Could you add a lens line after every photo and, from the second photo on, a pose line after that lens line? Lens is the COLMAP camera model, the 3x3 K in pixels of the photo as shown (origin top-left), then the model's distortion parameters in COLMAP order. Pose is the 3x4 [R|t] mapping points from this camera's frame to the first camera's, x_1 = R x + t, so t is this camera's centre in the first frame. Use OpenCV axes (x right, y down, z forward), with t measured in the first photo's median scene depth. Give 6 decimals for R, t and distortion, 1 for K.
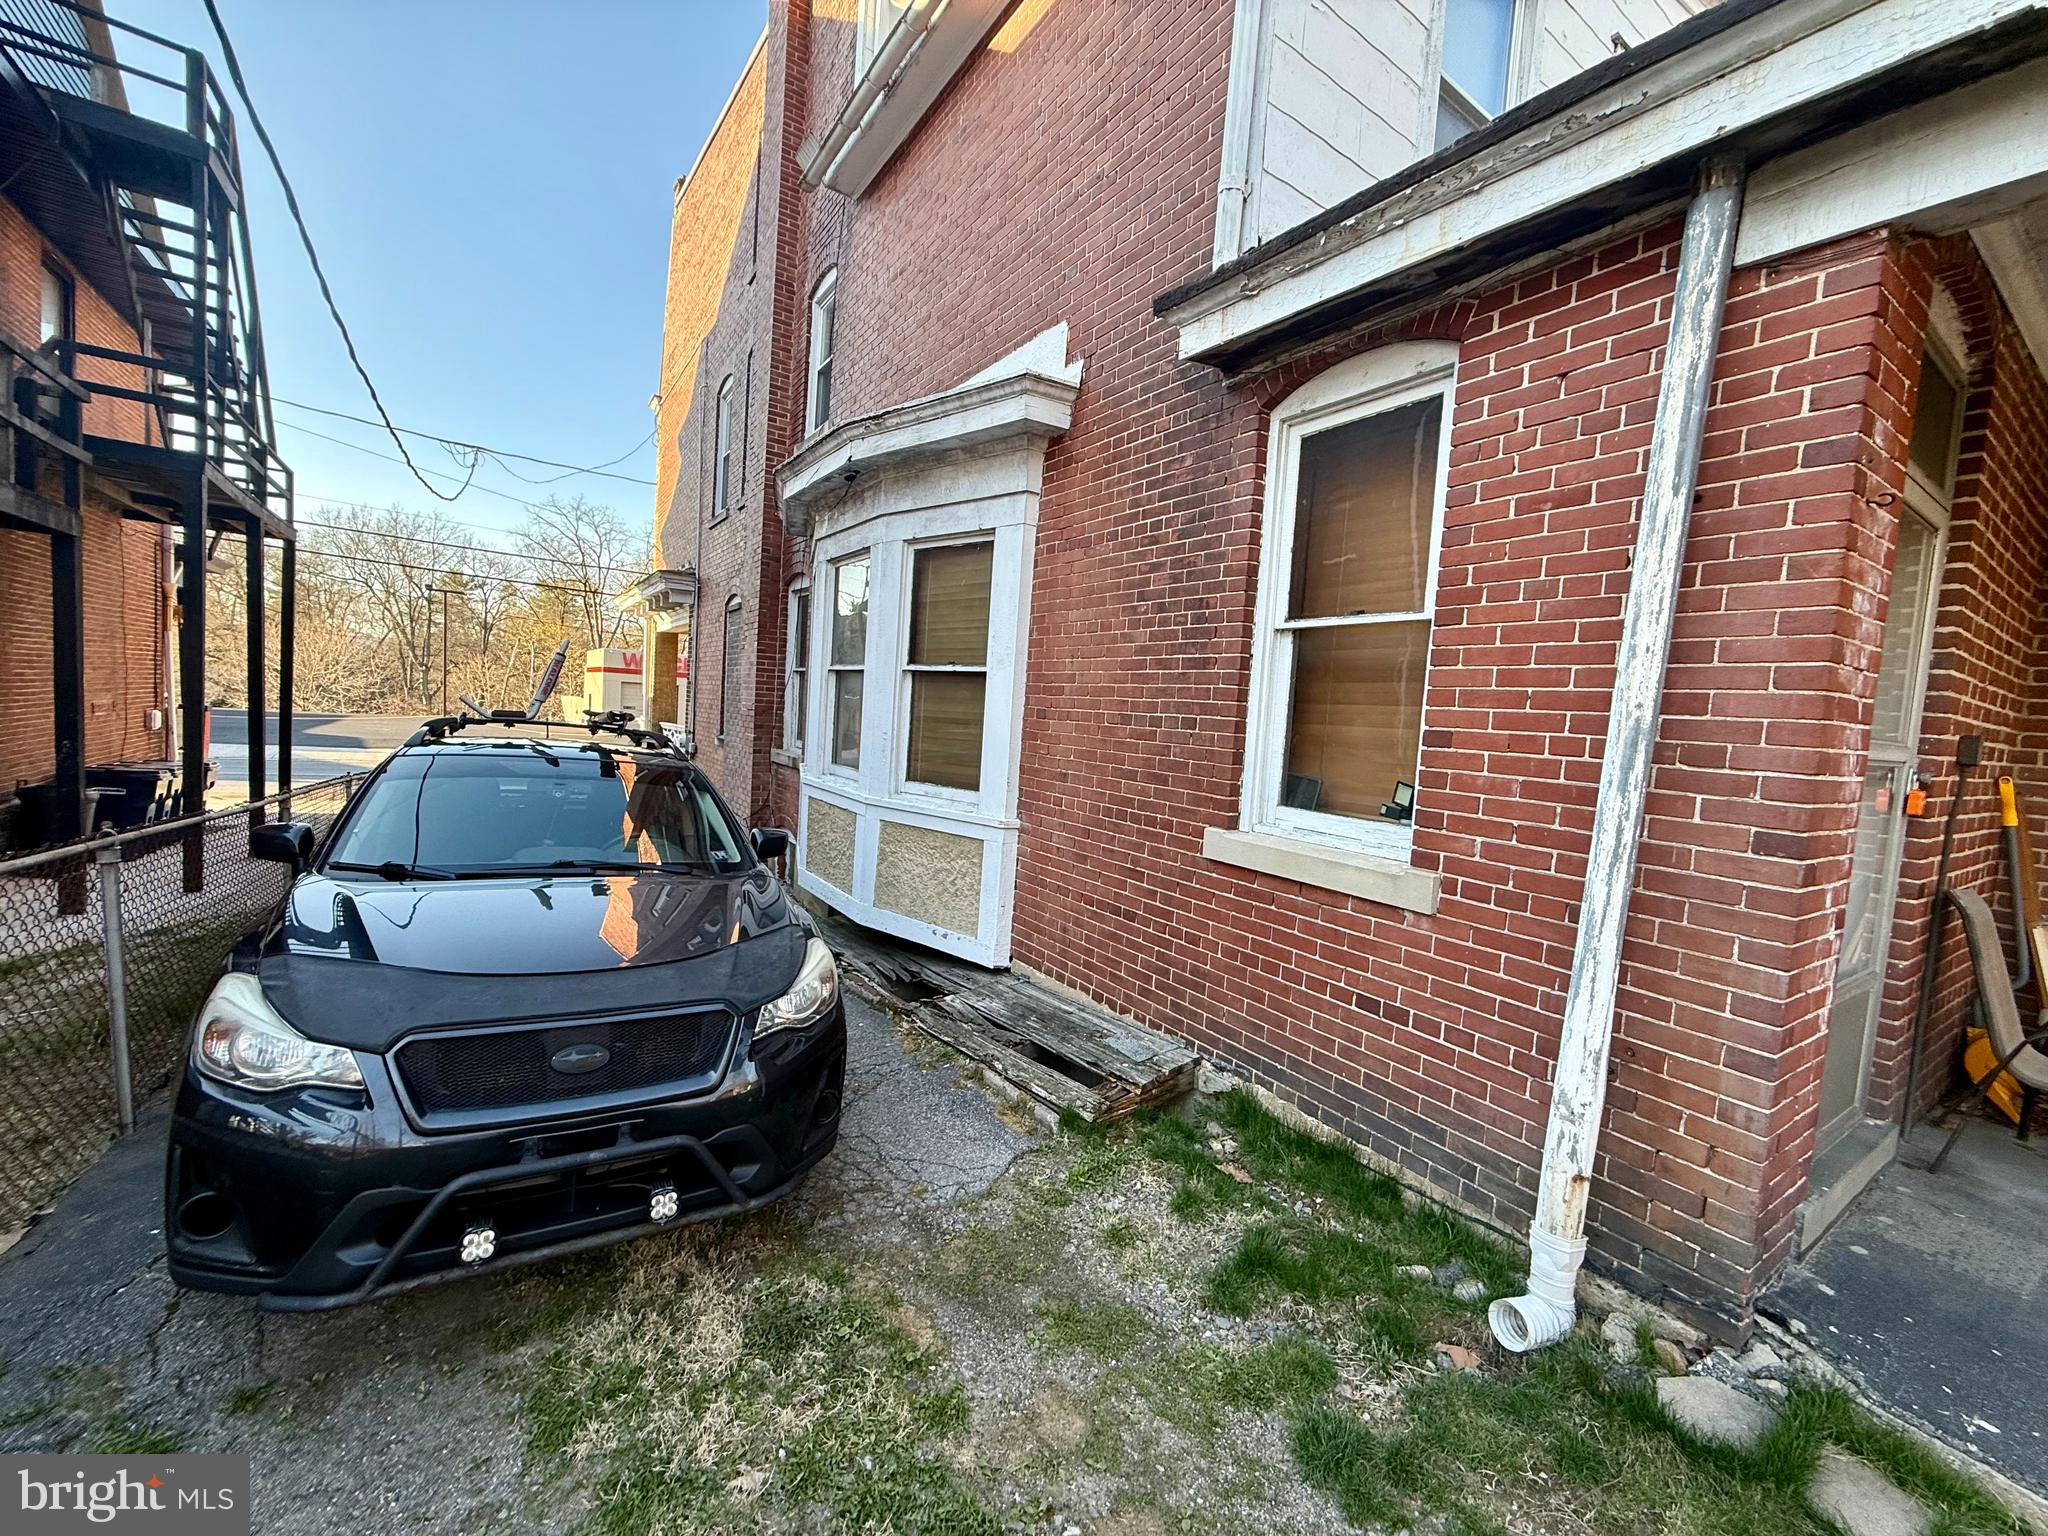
lens RADIAL K [[816.4, 0, 1020.2], [0, 816.4, 763.6], [0, 0, 1]] dist [0.001459, 0.000294]
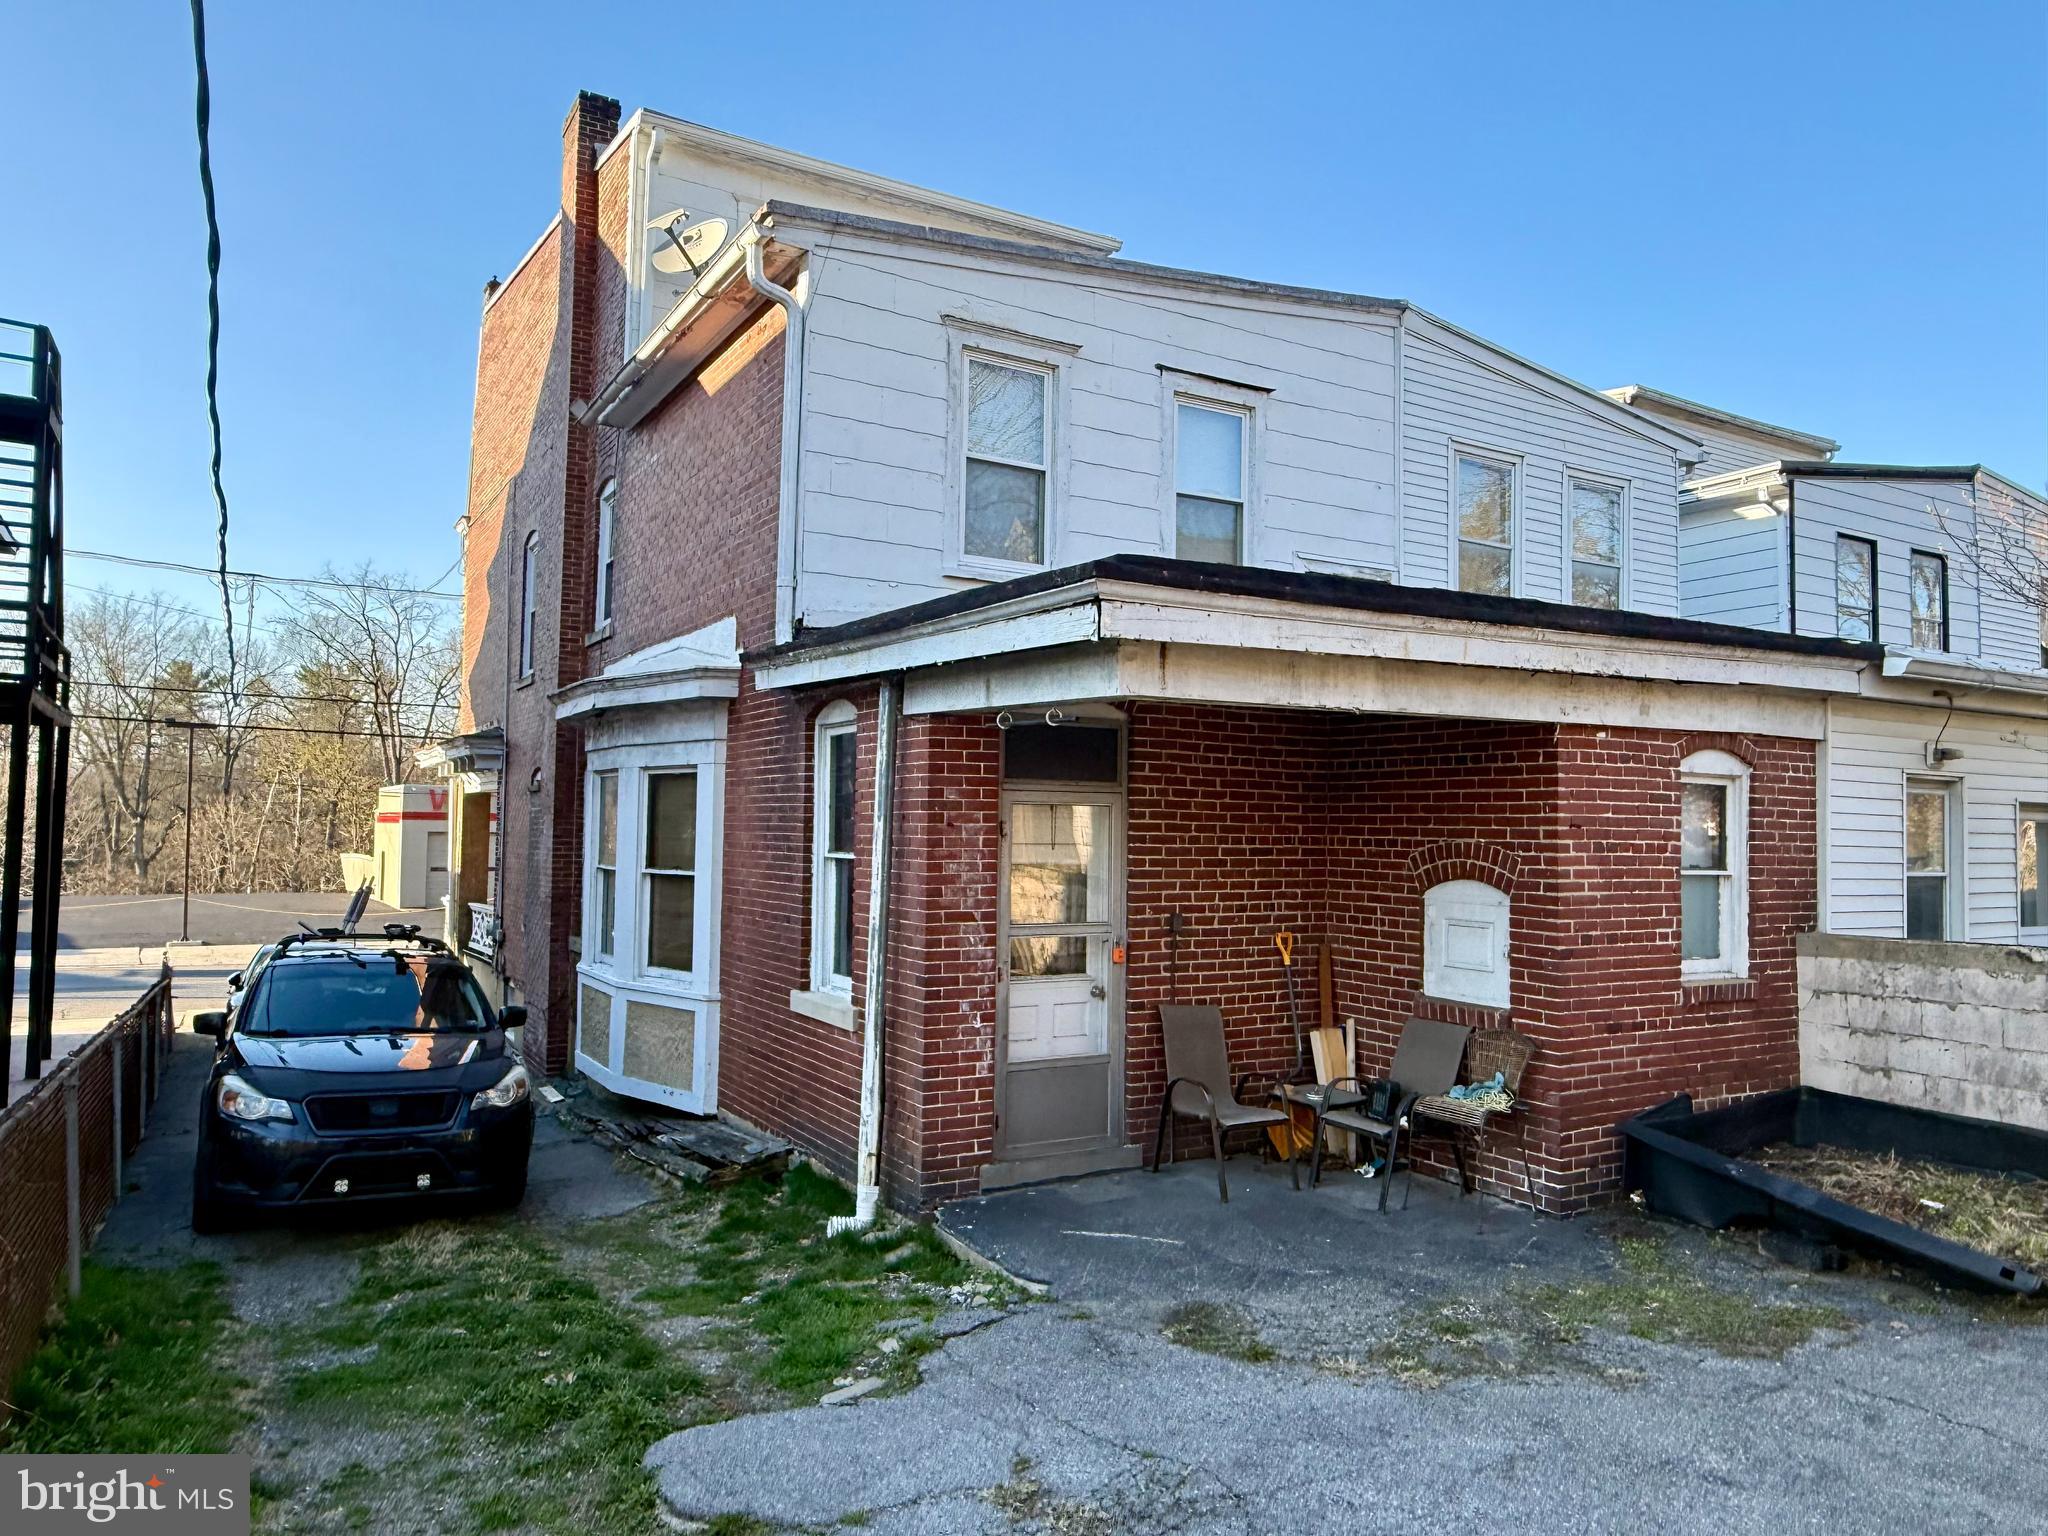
lens RADIAL K [[1348.8, 0, 1013.0], [0, 1348.8, 757.8], [0, 0, 1]] dist [-0.001967, -0.001439]
pose [[0.997584, -0.054030, -0.043667, 0.602811], [0.048442, 0.991567, -0.120197, -0.021238], [0.049793, 0.117791, 0.991789, -1.166664]]
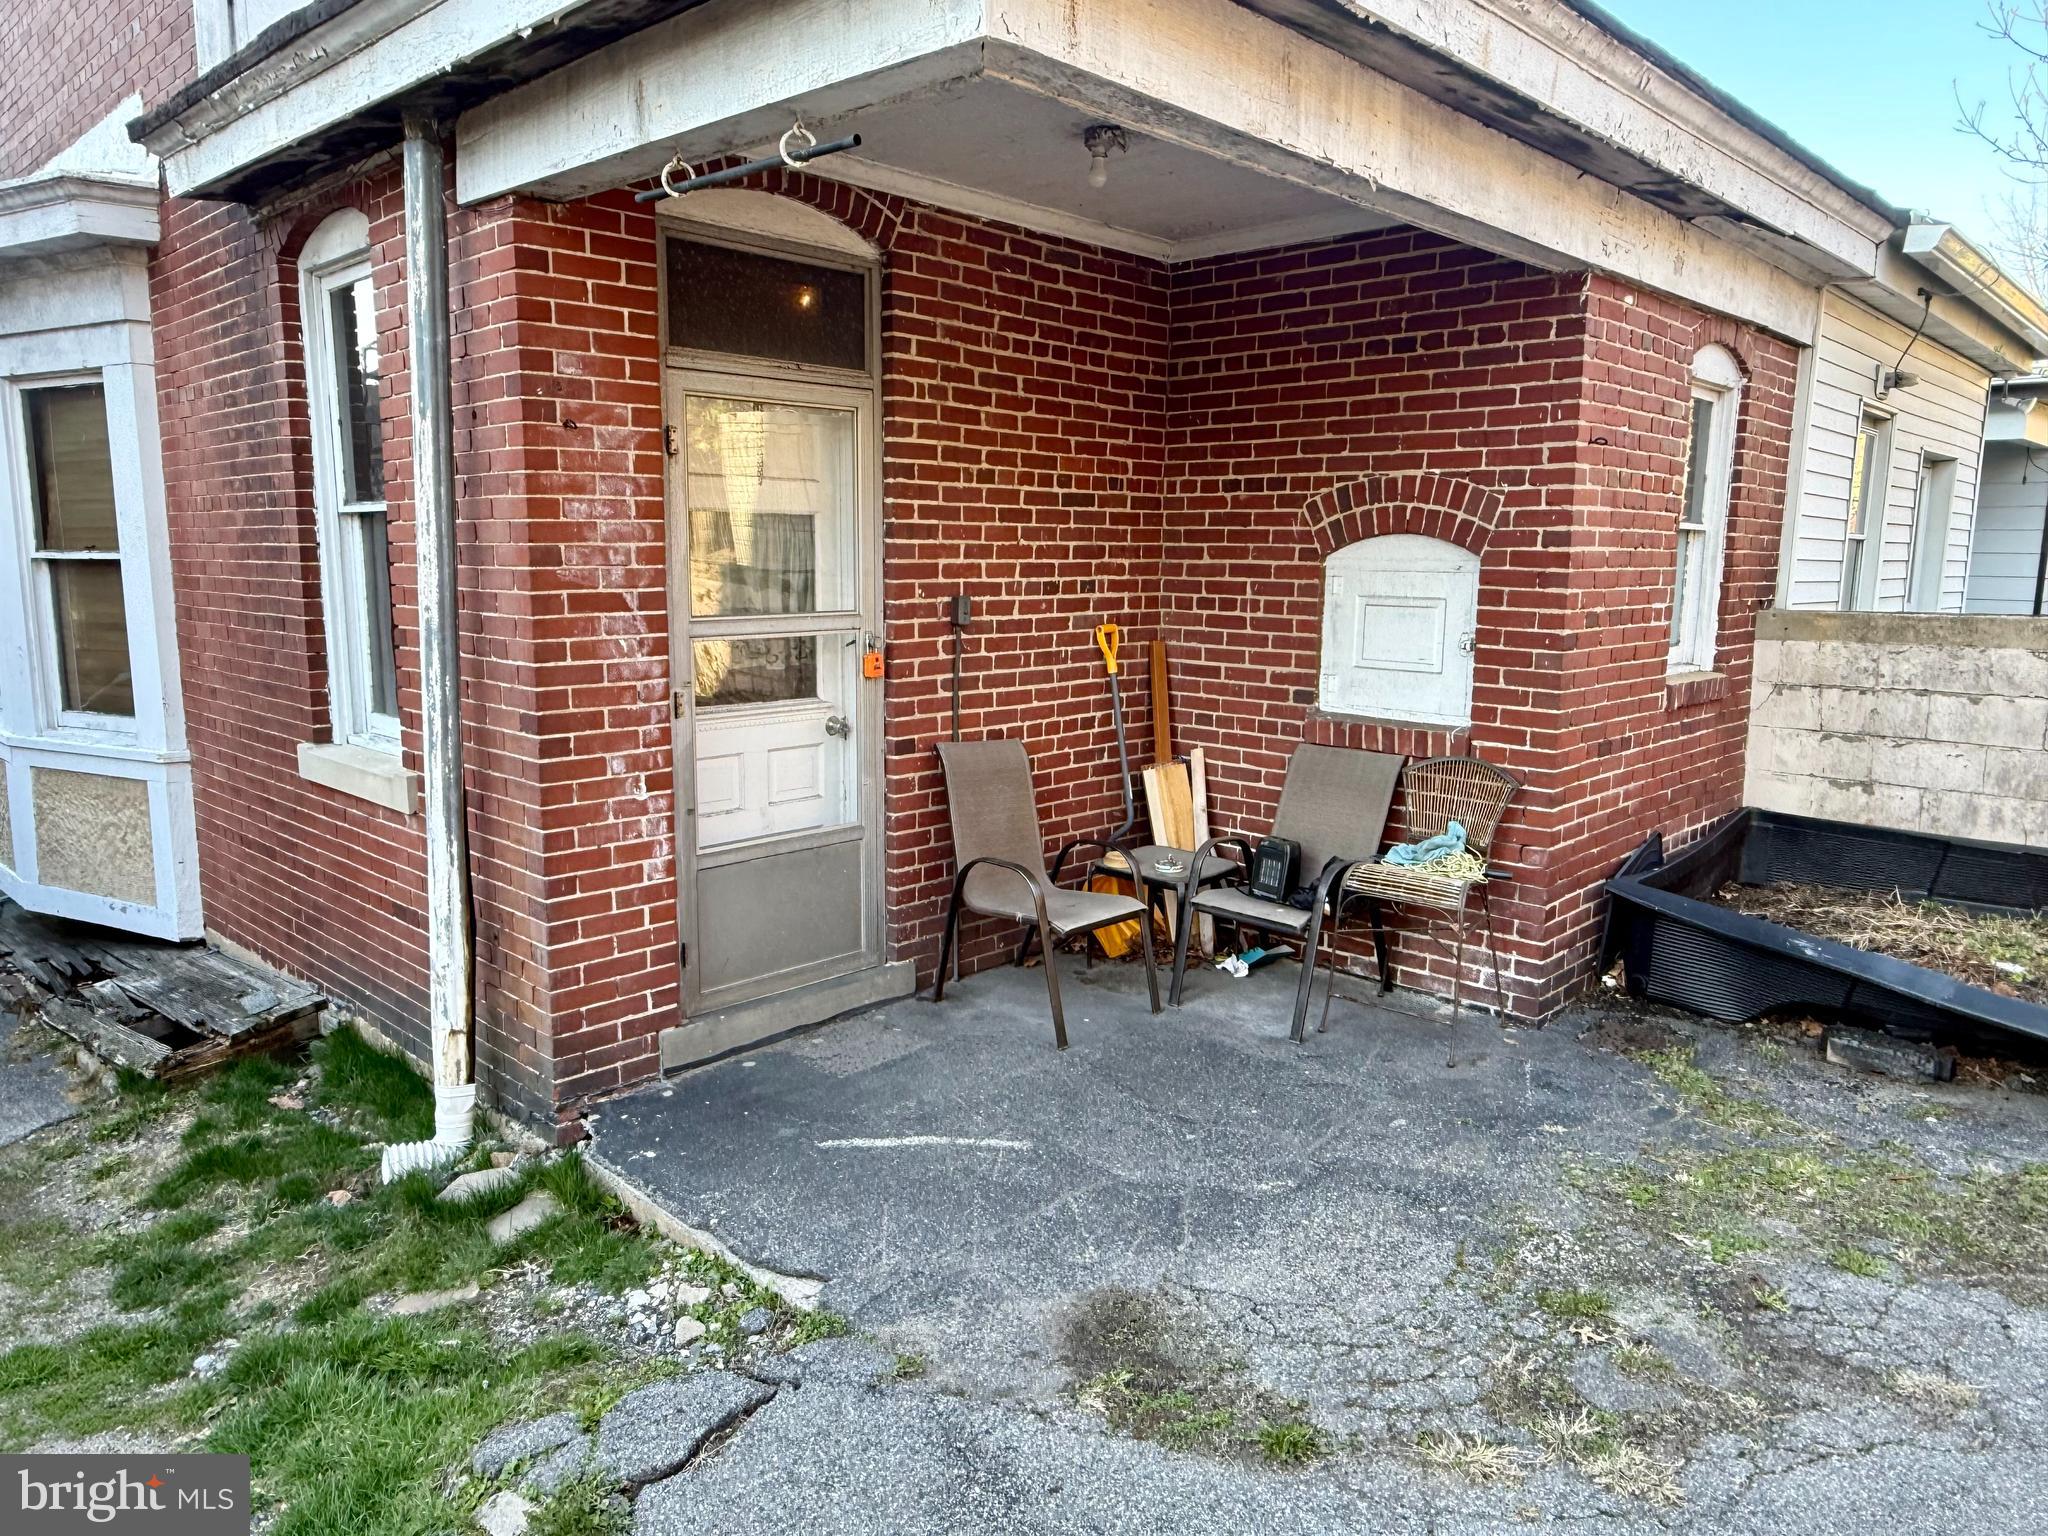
lens RADIAL K [[1361.4, 0, 1014.6], [0, 1361.4, 761.9], [0, 0, 1]] dist [-0.001160, 0.002112]
pose [[0.972545, -0.093070, 0.213294, 0.522767], [0.071681, 0.991787, 0.105924, -0.001270], [-0.221401, -0.087727, 0.971229, -0.465380]]
